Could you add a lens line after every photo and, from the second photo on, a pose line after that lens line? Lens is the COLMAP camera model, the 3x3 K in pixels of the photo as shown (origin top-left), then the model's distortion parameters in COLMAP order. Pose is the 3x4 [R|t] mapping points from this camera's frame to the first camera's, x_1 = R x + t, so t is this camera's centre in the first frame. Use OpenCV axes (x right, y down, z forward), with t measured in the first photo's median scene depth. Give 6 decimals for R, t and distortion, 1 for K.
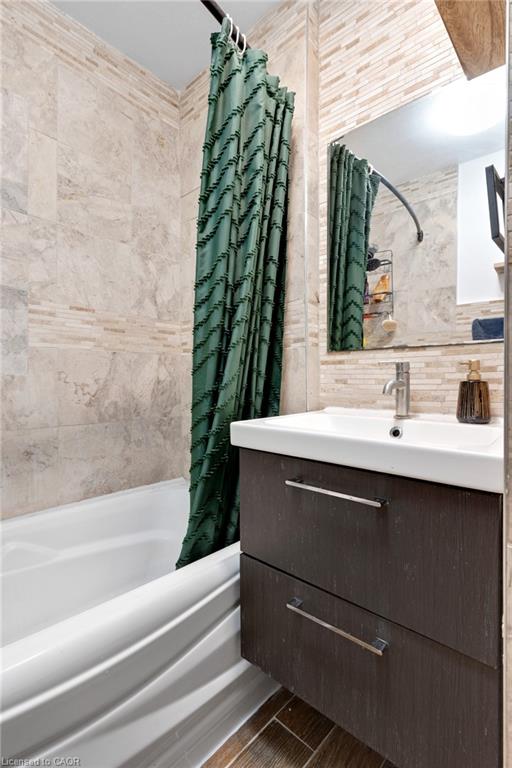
lens RADIAL K [[365.2, 0, 257.2], [0, 365.2, 385.2], [0, 0, 1]] dist [0.002699, 0.000952]
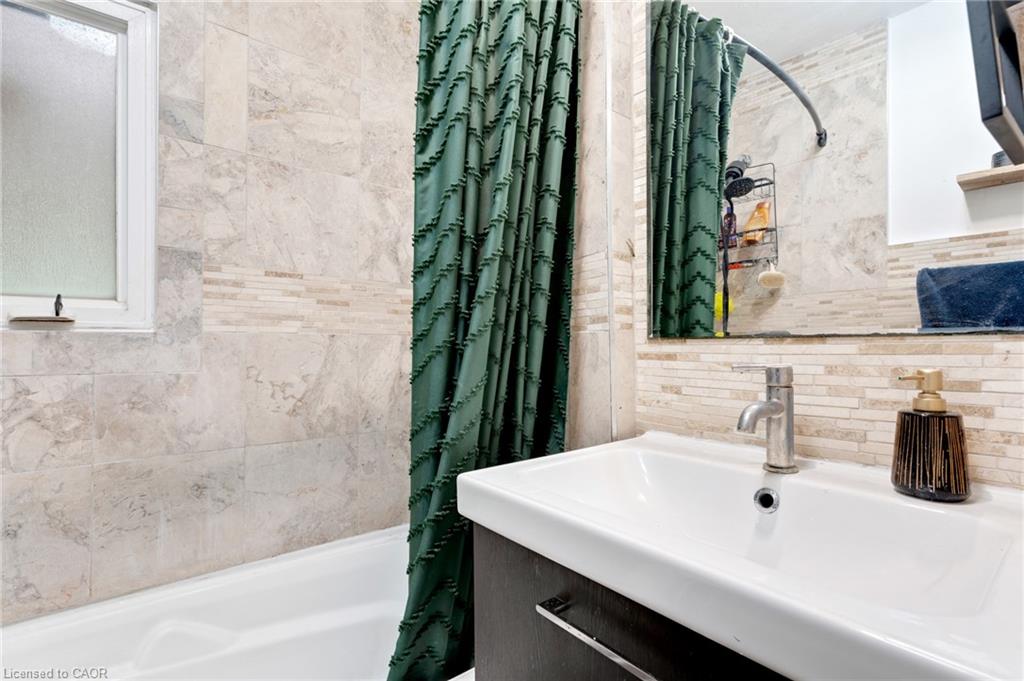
lens RADIAL K [[486.9, 0, 509.3], [0, 486.9, 342.1], [0, 0, 1]] dist [0.002699, 0.000952]
pose [[0.986897, -0.000524, -0.161348, 0.098321], [-0.003566, 0.999680, -0.025061, -0.065453], [0.161310, 0.025308, 0.986579, 0.181352]]
